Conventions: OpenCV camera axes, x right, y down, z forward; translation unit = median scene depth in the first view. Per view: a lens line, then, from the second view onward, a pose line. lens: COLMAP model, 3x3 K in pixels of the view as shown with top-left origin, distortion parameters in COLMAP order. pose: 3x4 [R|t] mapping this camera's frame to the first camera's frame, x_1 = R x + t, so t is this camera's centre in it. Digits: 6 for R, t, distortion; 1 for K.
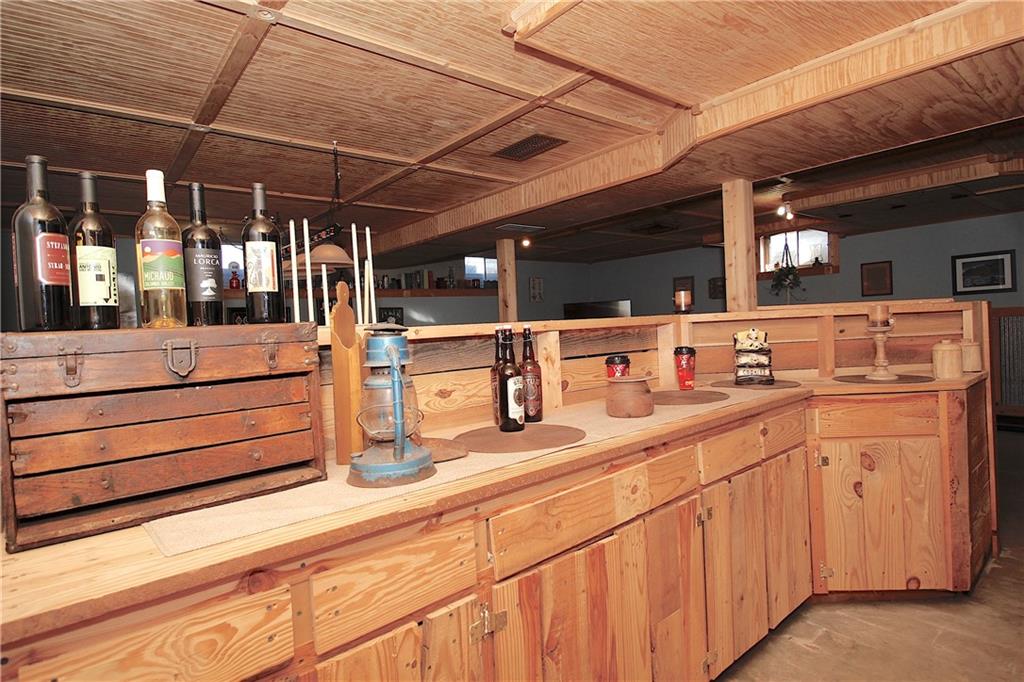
lens RADIAL K [[540.2, 0, 523.7], [0, 540.2, 337.6], [0, 0, 1]] dist [0.006058, -0.014803]
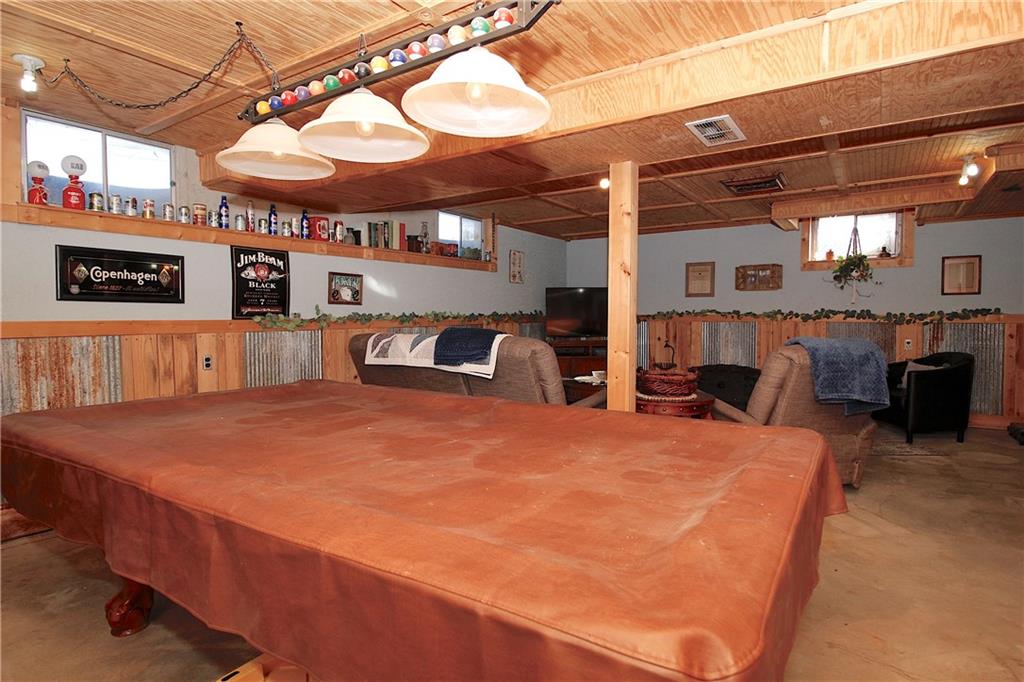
lens RADIAL K [[540.2, 0, 523.7], [0, 540.2, 337.6], [0, 0, 1]] dist [0.006058, -0.014803]
pose [[0.956819, 0.033460, 0.288751, -0.223180], [-0.035300, 0.999376, 0.001165, 0.012182], [-0.288532, -0.011307, 0.957403, 0.321688]]
